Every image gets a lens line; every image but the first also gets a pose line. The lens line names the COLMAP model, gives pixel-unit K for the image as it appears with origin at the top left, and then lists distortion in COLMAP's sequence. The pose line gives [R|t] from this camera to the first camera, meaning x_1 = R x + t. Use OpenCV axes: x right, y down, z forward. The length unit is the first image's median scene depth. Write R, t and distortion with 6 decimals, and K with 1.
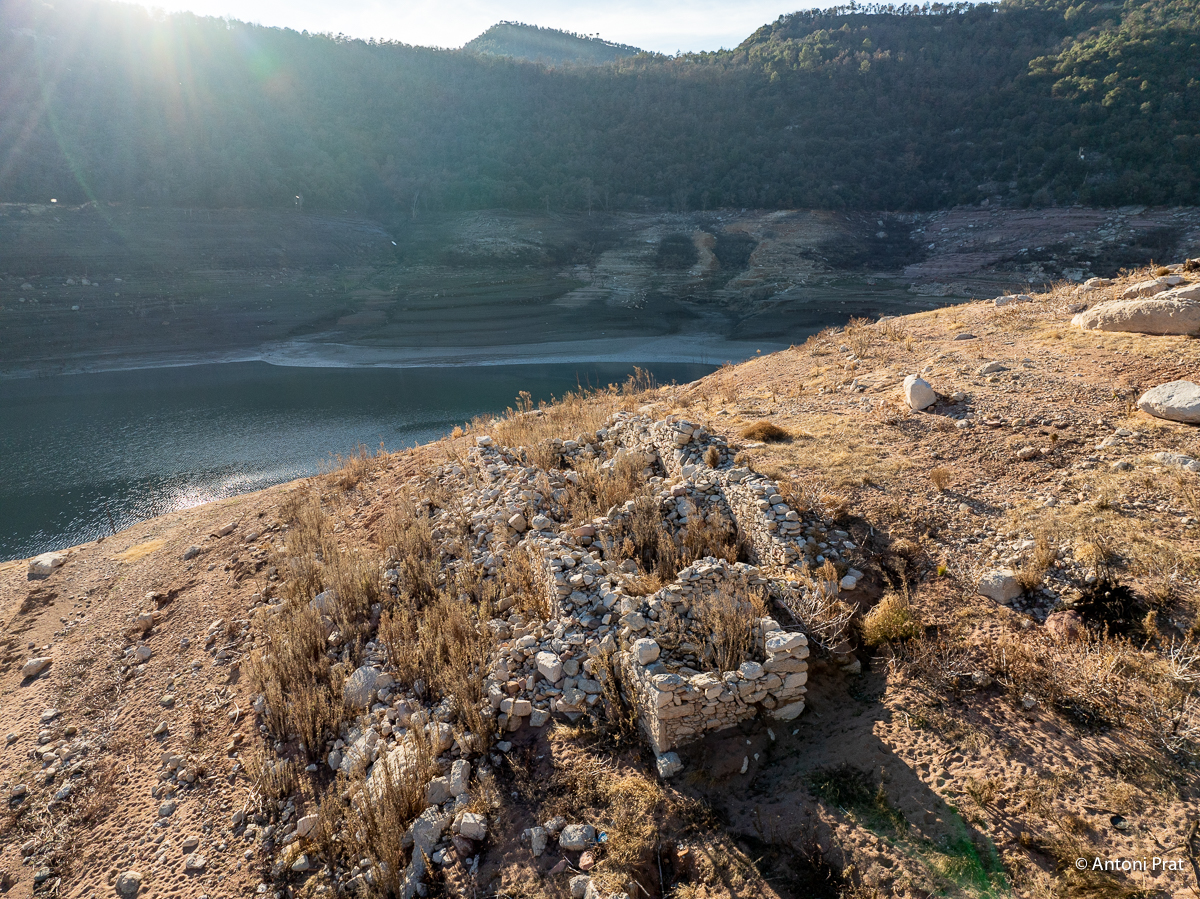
lens RADIAL K [[848.1, 0, 595.2], [0, 848.1, 452.3], [0, 0, 1]] dist [-0.050989, 0.024959]
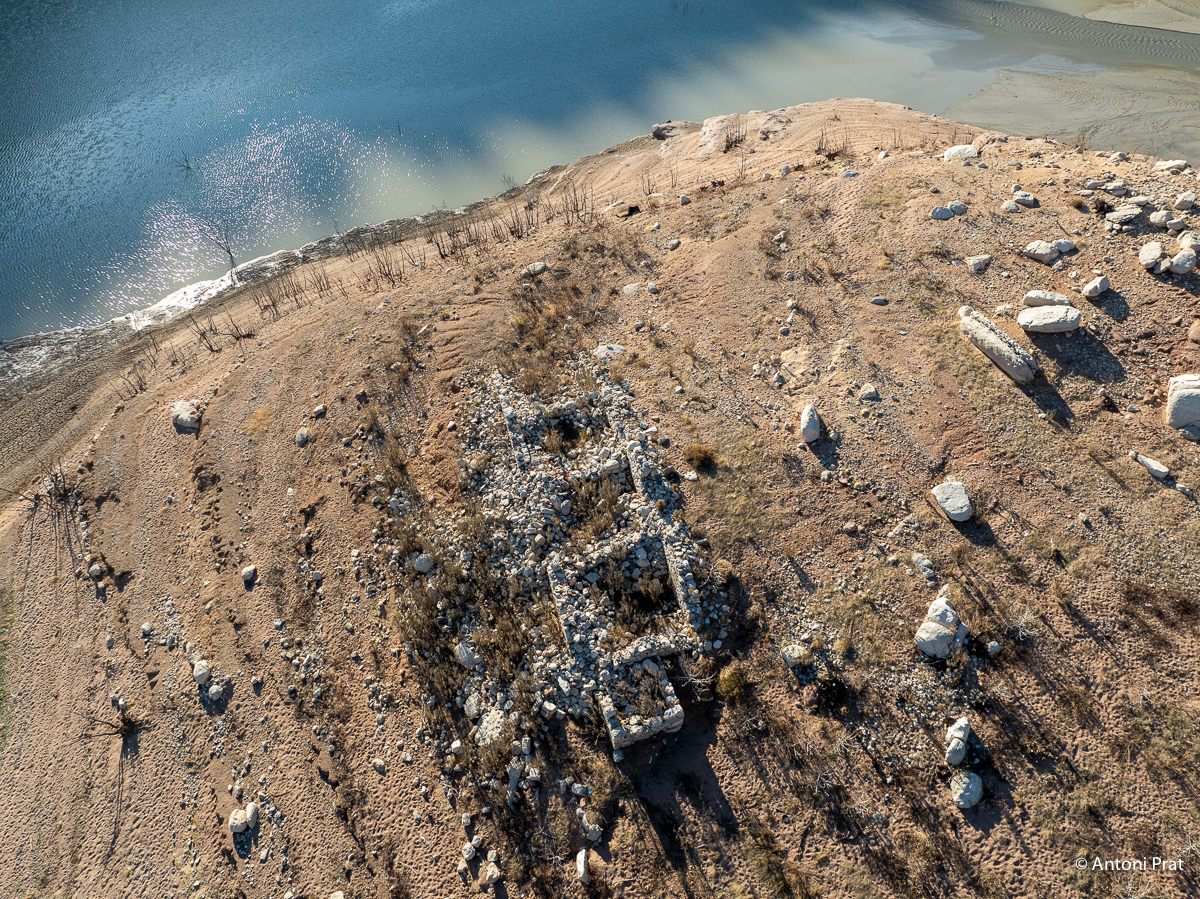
lens RADIAL K [[848.1, 0, 590.0], [0, 848.1, 449.0], [0, 0, 1]] dist [-0.050989, 0.024959]
pose [[0.999981, -0.001473, -0.005908, 0.022919], [0.004538, 0.827184, 0.561914, -1.520451], [0.004059, -0.561930, 0.827175, -0.408558]]
